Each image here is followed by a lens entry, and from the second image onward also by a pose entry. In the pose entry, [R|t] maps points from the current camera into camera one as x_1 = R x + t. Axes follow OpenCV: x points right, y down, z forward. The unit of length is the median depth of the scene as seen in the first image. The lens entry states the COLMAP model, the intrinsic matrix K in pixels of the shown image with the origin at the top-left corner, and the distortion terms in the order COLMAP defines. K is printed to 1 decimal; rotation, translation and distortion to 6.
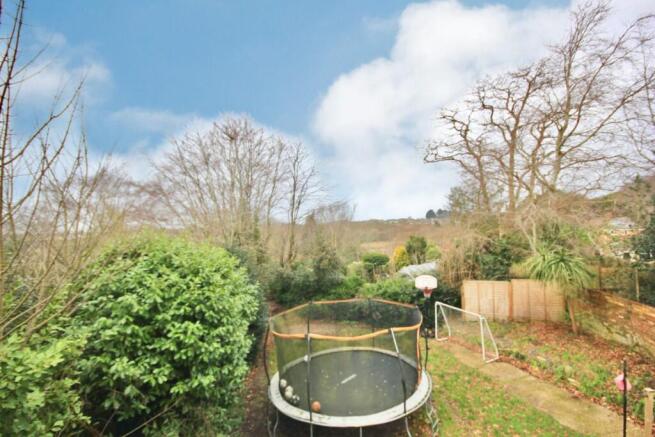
lens RADIAL K [[298.1, 0, 329.6], [0, 298.1, 216.4], [0, 0, 1]] dist [0.002240, -0.012599]
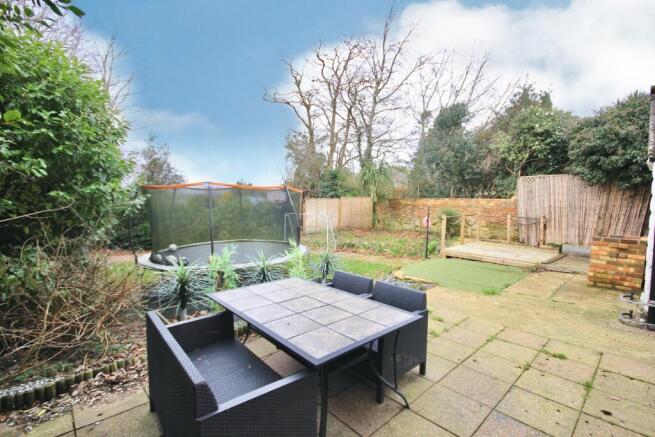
lens RADIAL K [[298.1, 0, 329.6], [0, 298.1, 216.4], [0, 0, 1]] dist [0.002240, -0.012599]
pose [[0.814198, -0.004034, 0.580574, -0.148086], [-0.046553, 0.996302, 0.072210, 0.206117], [-0.578718, -0.085821, 0.810999, 0.012134]]
